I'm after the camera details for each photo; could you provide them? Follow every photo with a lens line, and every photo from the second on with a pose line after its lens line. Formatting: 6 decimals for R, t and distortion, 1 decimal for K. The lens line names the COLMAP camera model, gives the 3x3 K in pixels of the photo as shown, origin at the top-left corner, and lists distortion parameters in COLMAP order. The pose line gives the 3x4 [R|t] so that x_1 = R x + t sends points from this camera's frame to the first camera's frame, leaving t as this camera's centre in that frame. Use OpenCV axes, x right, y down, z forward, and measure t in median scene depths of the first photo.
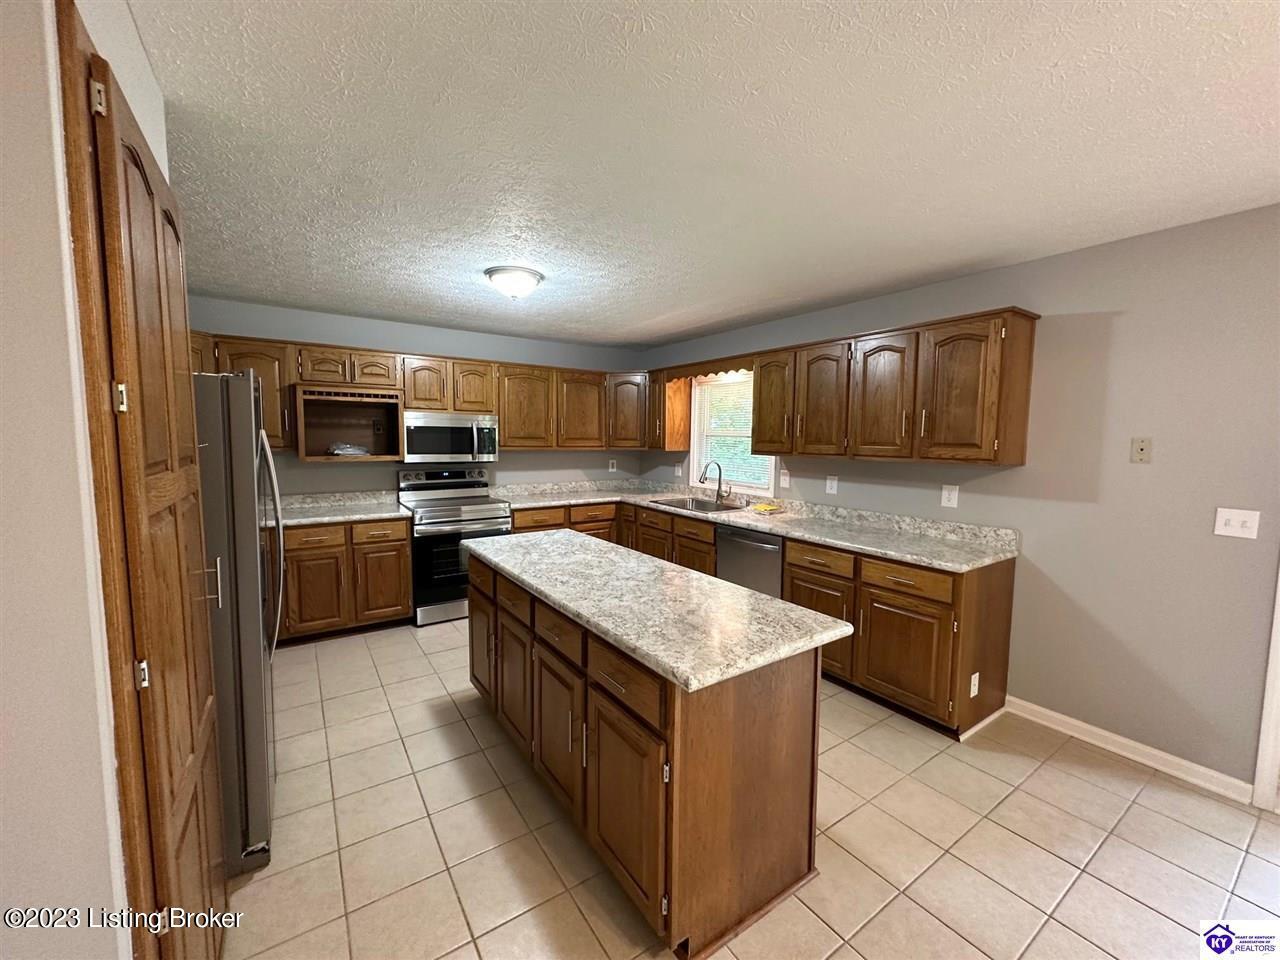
lens RADIAL K [[515.0, 0, 639.8], [0, 515.0, 478.7], [0, 0, 1]] dist [-0.000242, -0.000044]
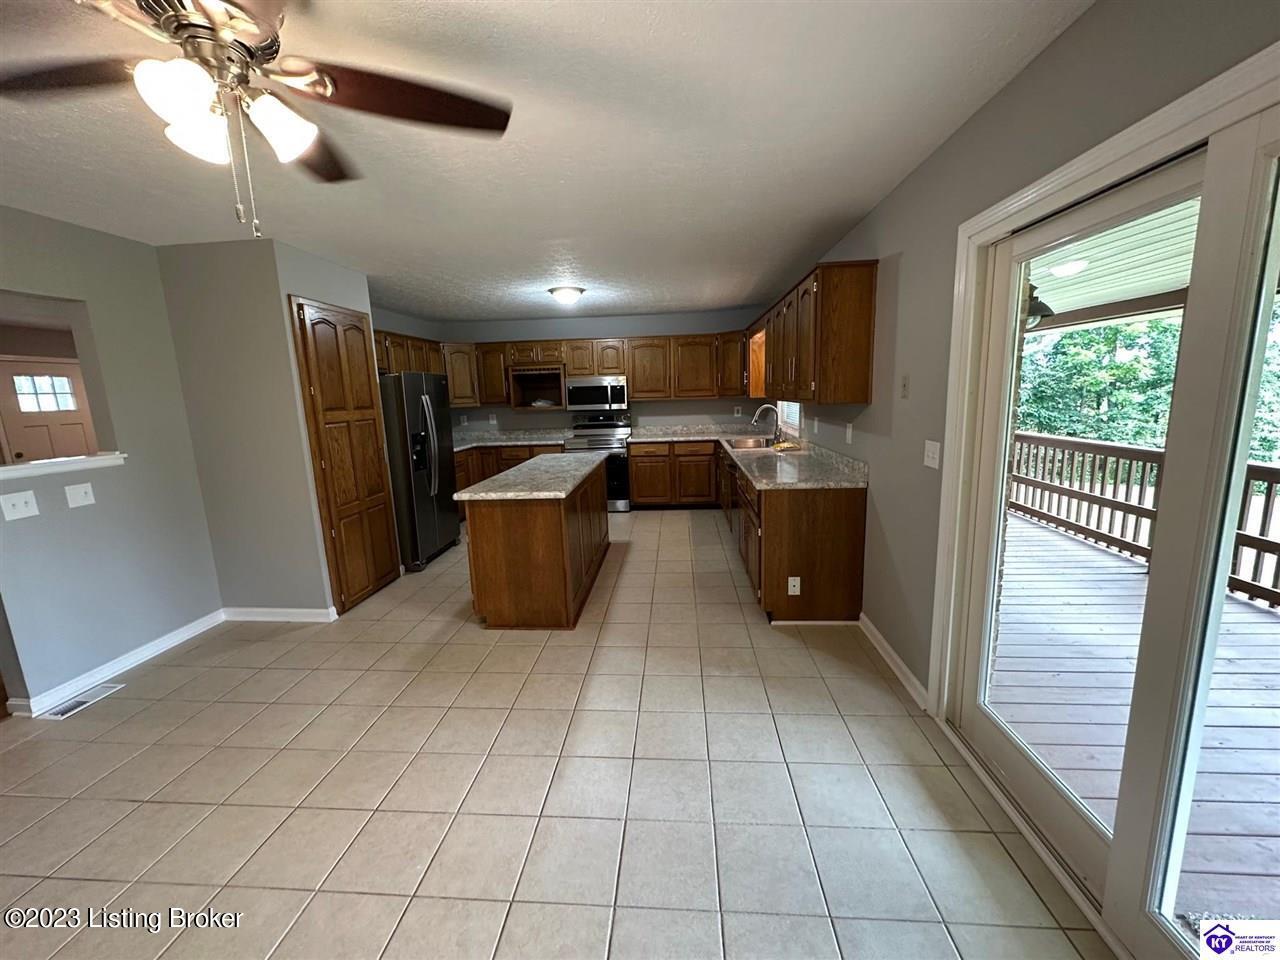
lens RADIAL K [[515.0, 0, 643.6], [0, 515.0, 479.3], [0, 0, 1]] dist [-0.000242, -0.000044]
pose [[0.784775, 0.068913, -0.615937, 0.646900], [-0.010998, 0.995191, 0.097332, 0.020409], [0.619683, -0.069610, 0.781760, -0.091842]]
